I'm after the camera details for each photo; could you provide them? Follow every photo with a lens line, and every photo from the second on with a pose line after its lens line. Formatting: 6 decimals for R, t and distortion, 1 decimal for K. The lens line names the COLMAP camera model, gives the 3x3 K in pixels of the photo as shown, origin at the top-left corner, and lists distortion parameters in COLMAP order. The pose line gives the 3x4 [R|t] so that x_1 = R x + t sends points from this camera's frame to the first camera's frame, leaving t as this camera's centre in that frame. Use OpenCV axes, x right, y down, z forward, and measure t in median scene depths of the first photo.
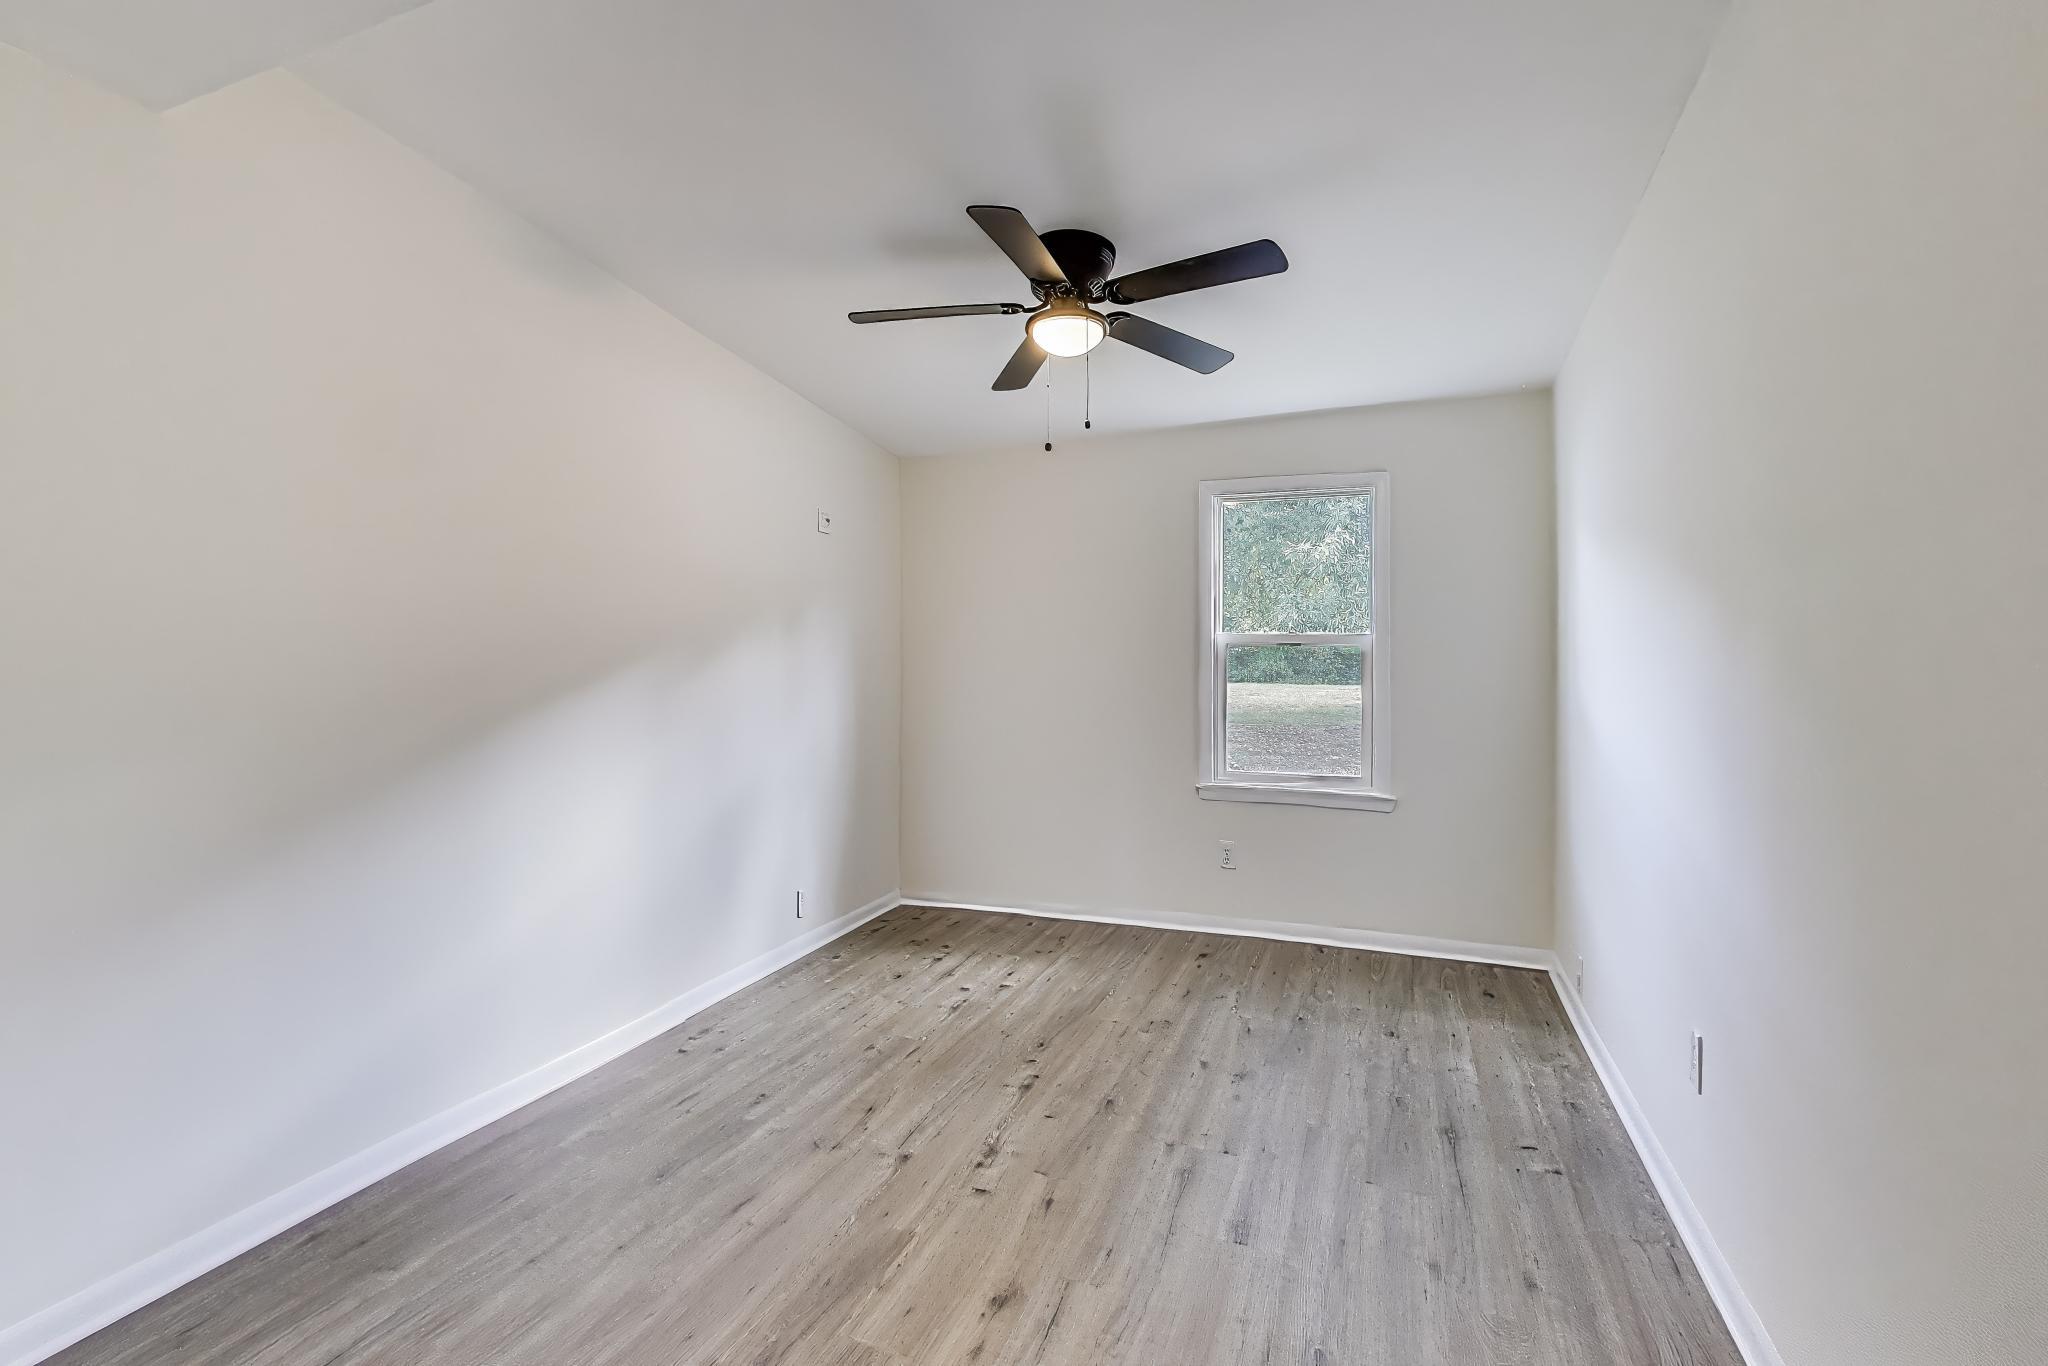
lens RADIAL K [[815.5, 0, 1030.8], [0, 815.5, 674.0], [0, 0, 1]] dist [0.000434, 0.000181]
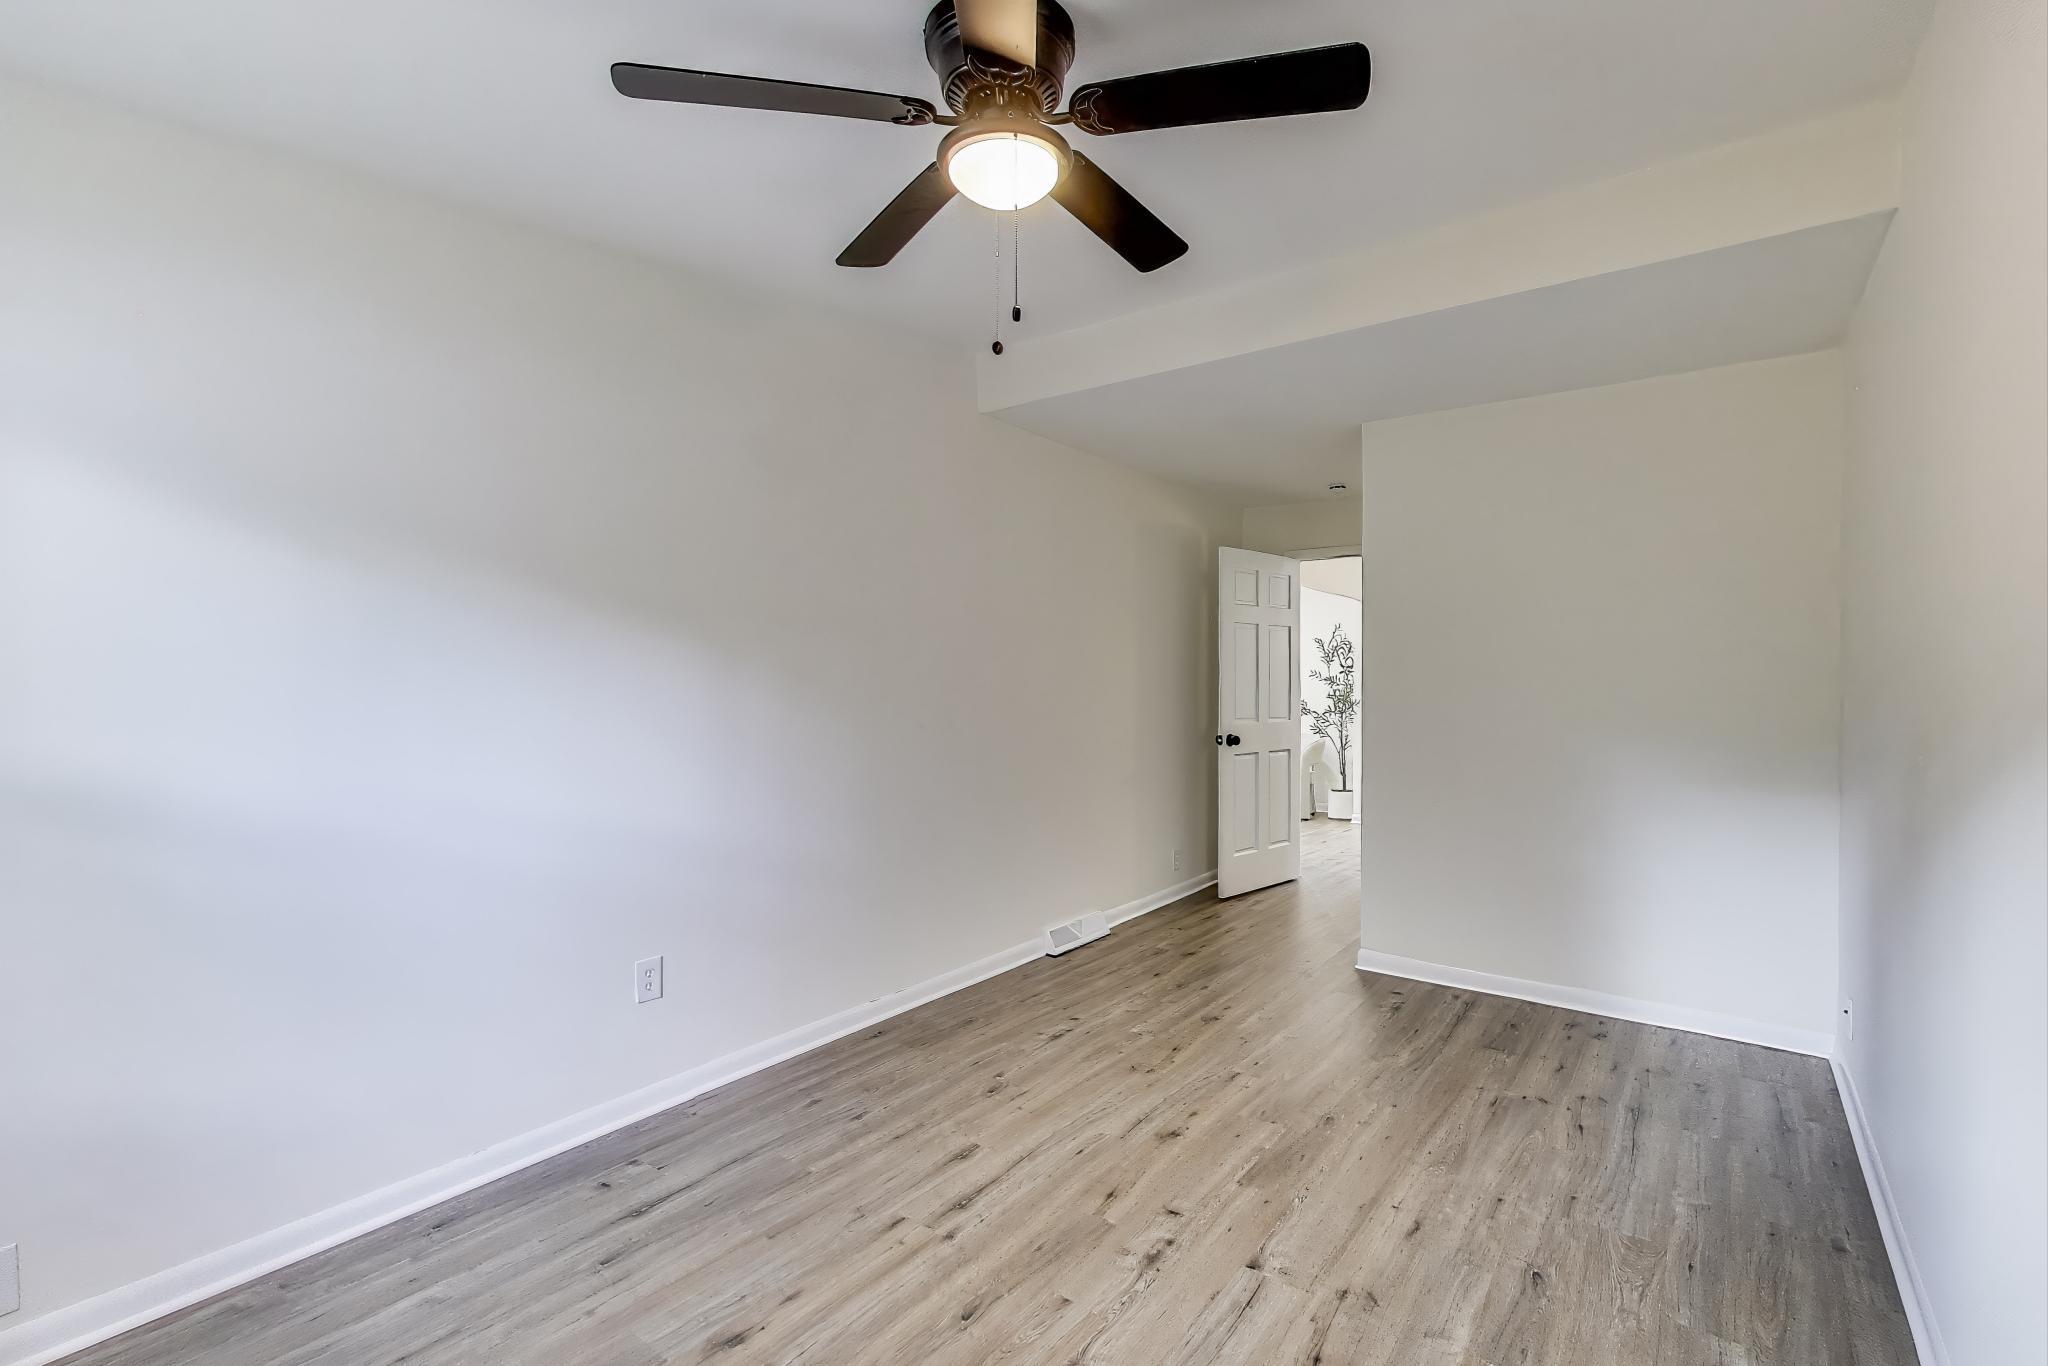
lens RADIAL K [[815.5, 0, 1030.8], [0, 815.5, 674.0], [0, 0, 1]] dist [0.000434, 0.000181]
pose [[-0.939732, 0.005660, 0.341865, -0.249812], [0.013965, 0.999664, 0.021837, -0.058353], [-0.341627, 0.025295, -0.939495, 2.030544]]
